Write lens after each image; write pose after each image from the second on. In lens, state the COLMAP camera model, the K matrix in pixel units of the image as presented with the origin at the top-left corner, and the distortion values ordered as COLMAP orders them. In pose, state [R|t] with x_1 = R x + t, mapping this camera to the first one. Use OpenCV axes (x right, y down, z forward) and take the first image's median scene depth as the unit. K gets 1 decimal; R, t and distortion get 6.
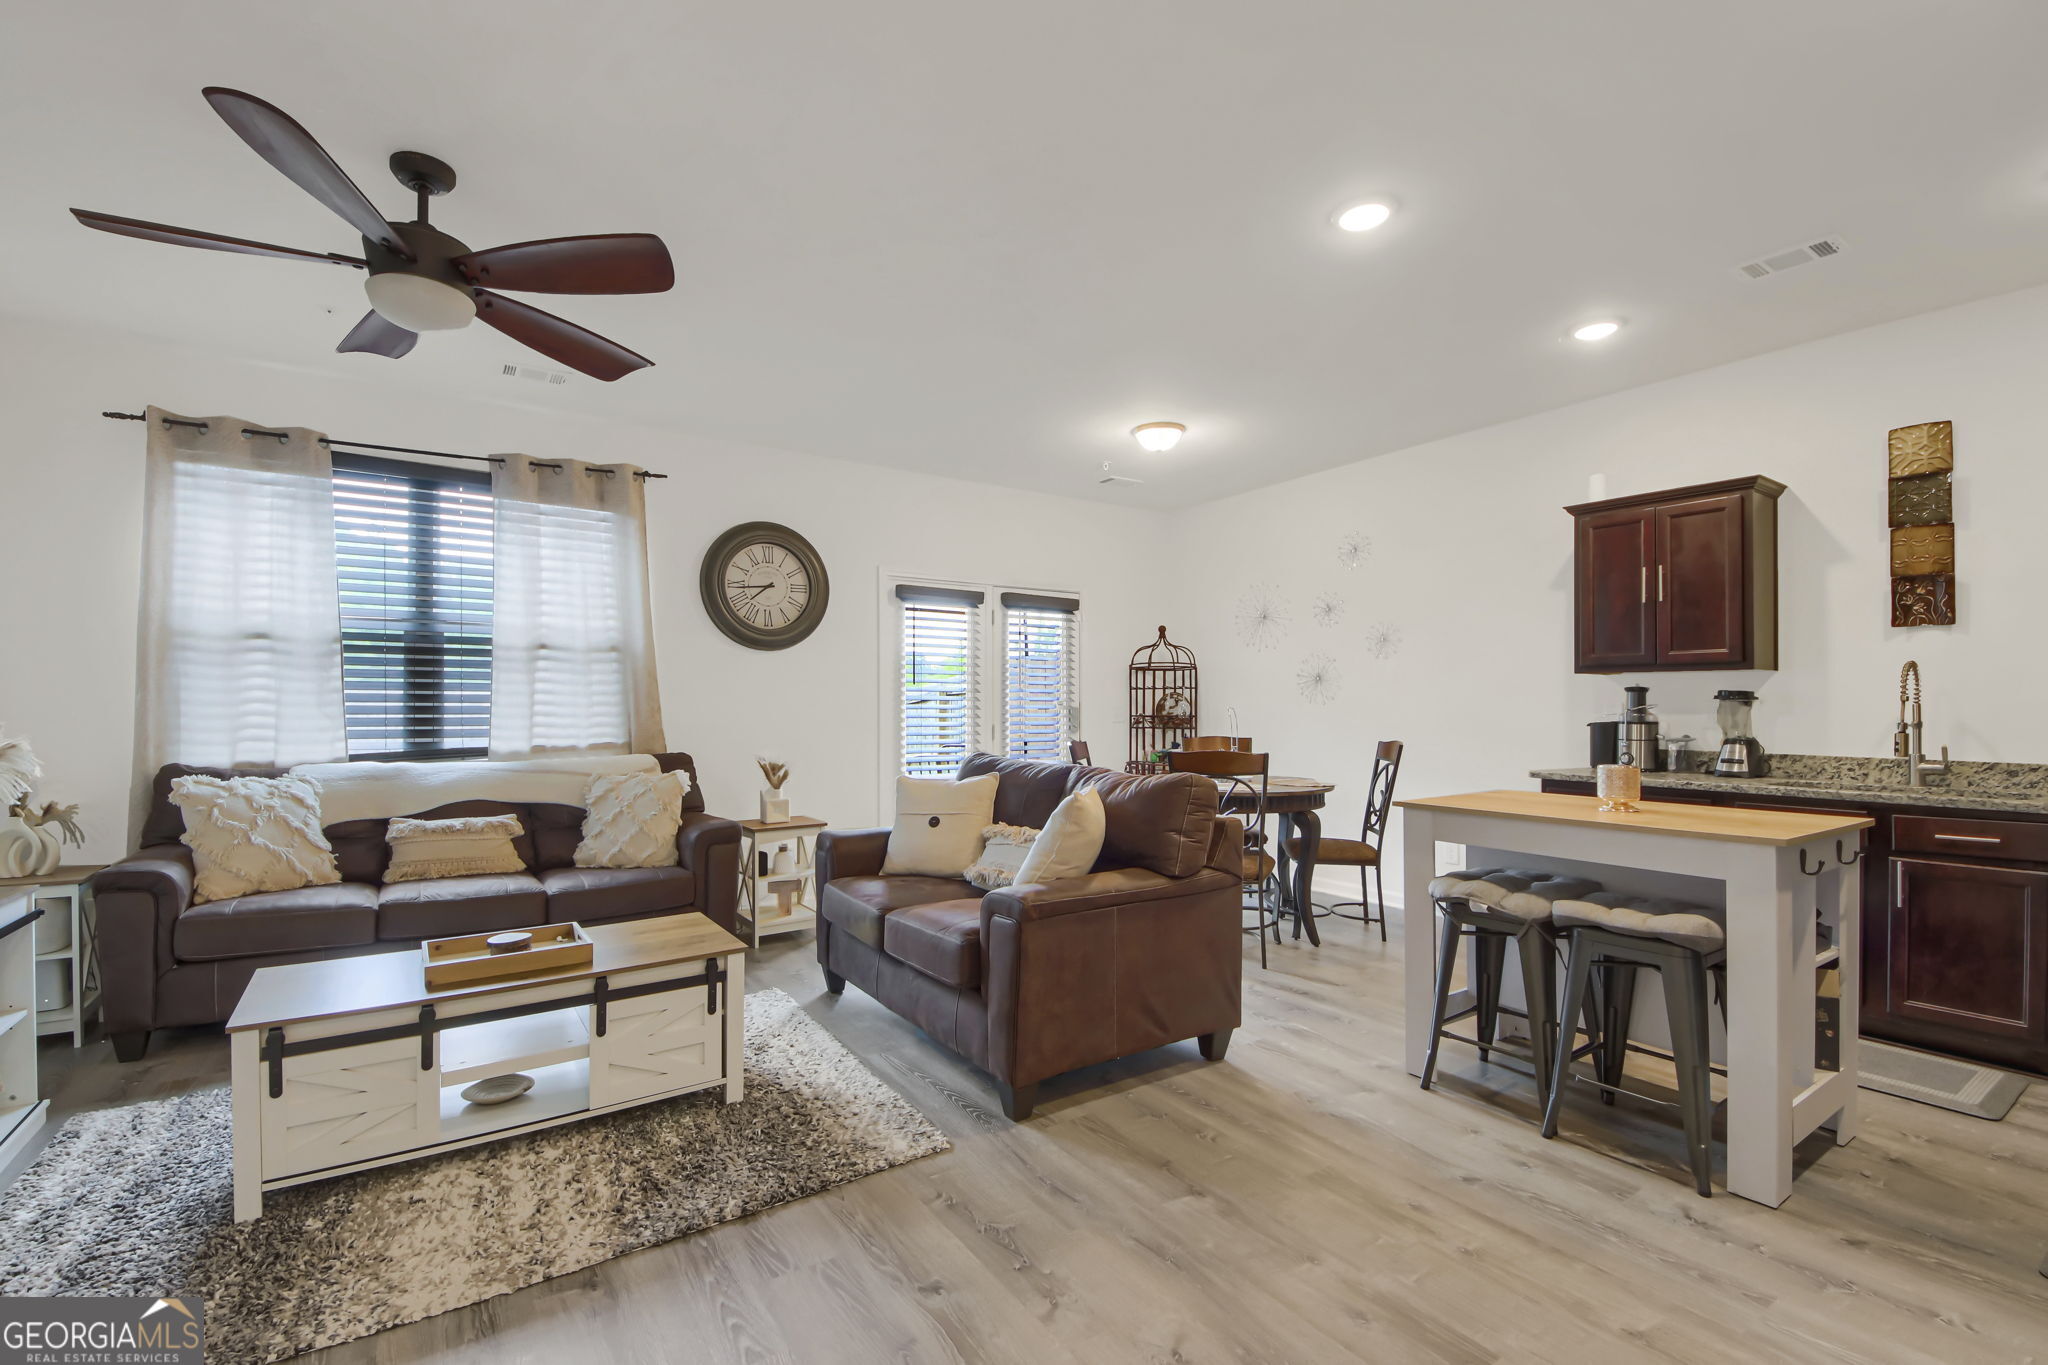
lens RADIAL K [[937.5, 0, 1019.0], [0, 937.5, 698.7], [0, 0, 1]] dist [-0.002156, -0.006313]
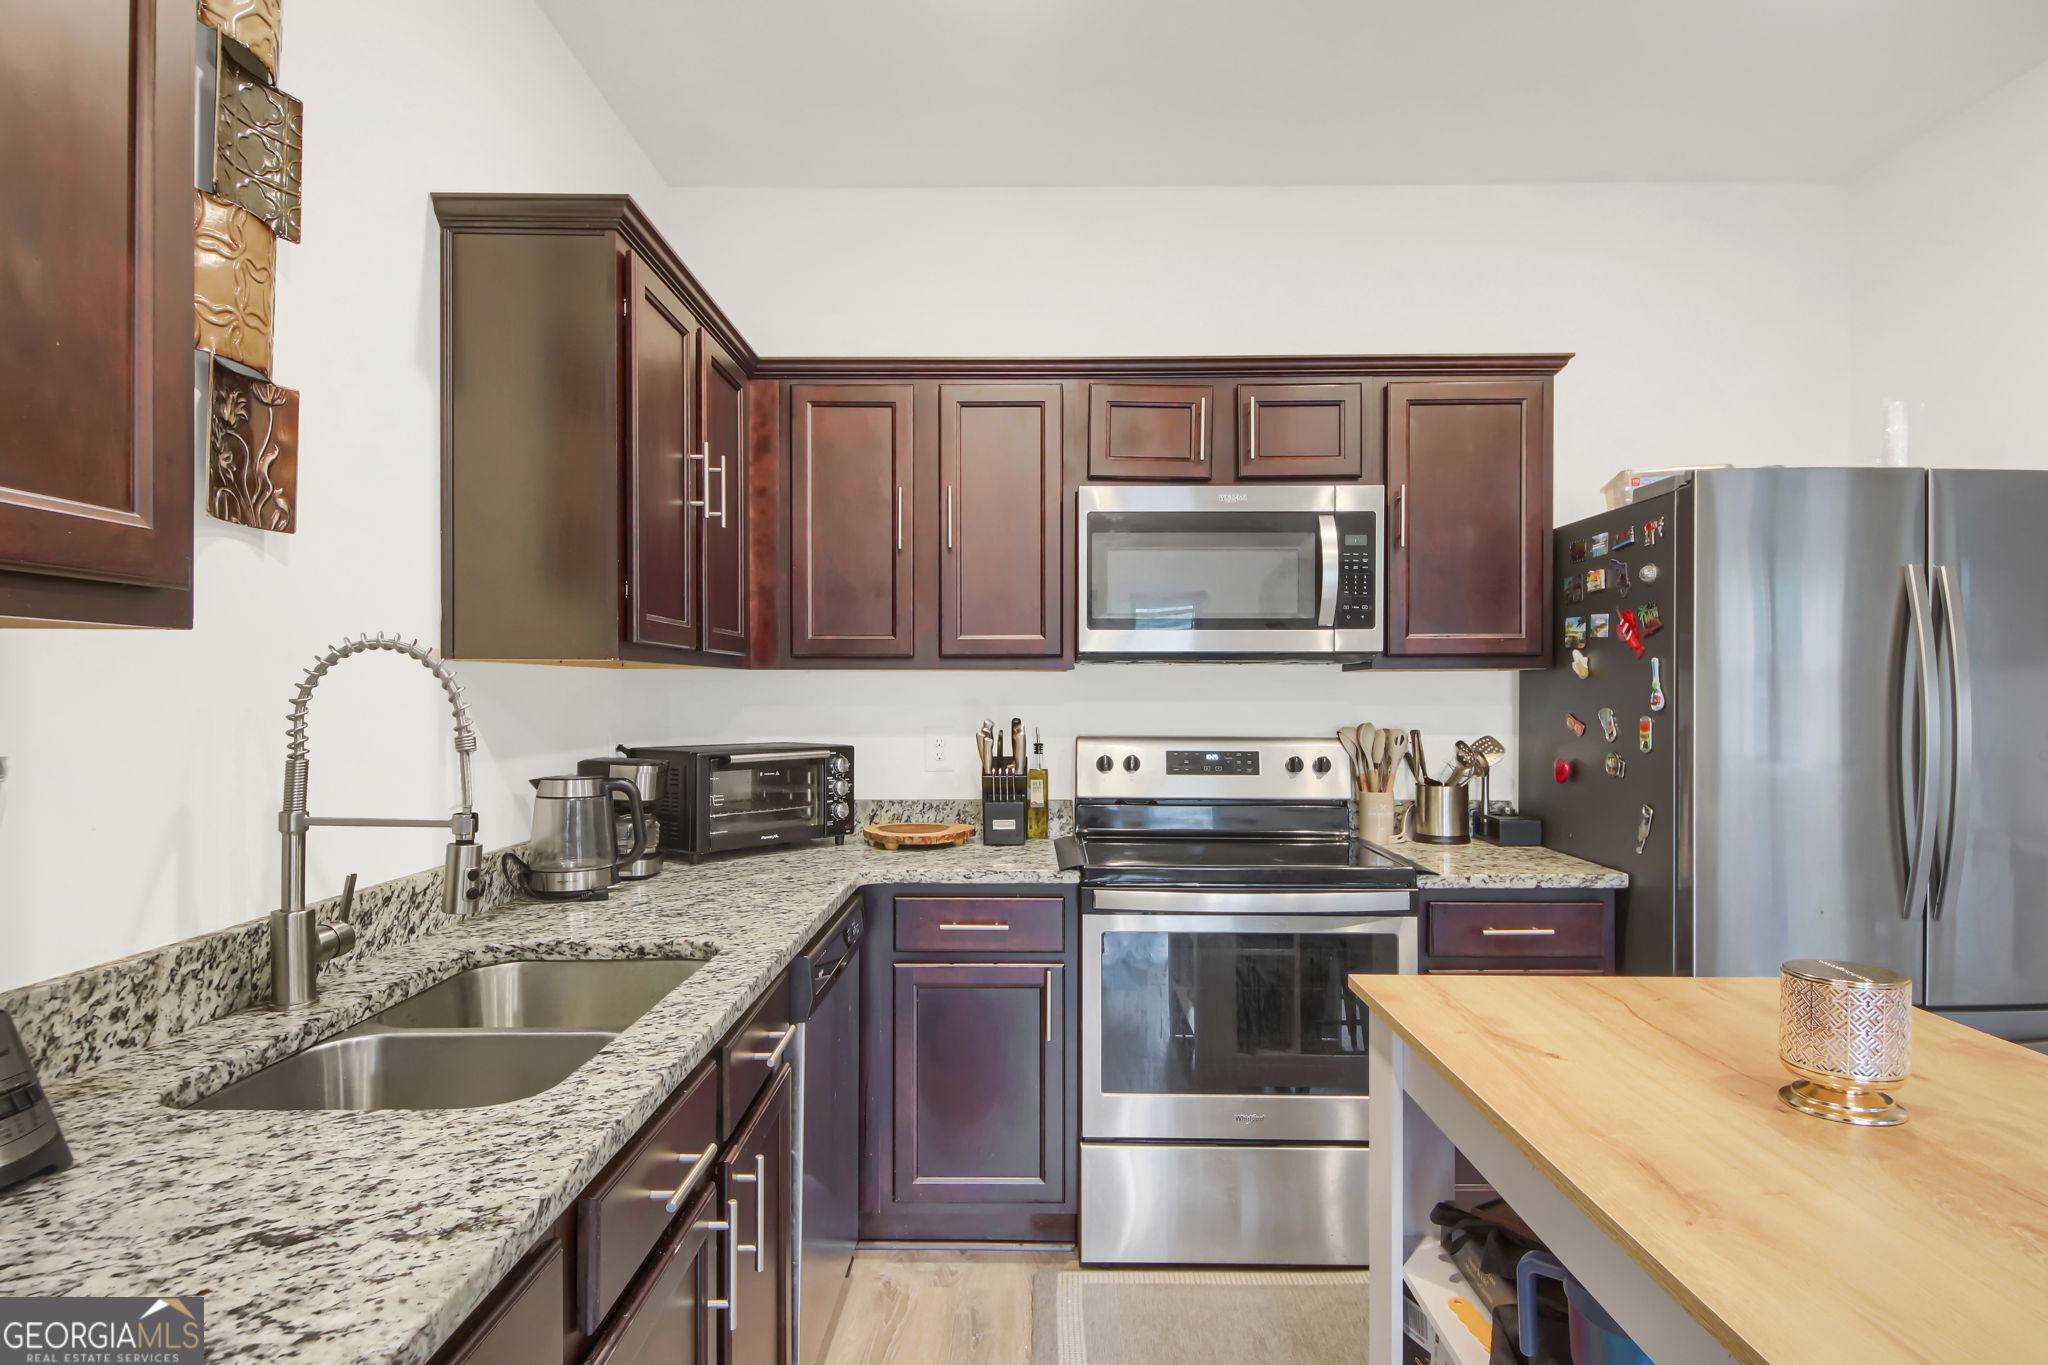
lens RADIAL K [[1122.1, 0, 1045.2], [0, 1122.1, 696.2], [0, 0, 1]] dist [0.011067, -0.019563]
pose [[-0.822487, -0.006954, 0.568742, 0.463246], [-0.009876, 0.999949, -0.002055, -0.017111], [-0.568699, -0.007307, -0.822513, 1.060978]]
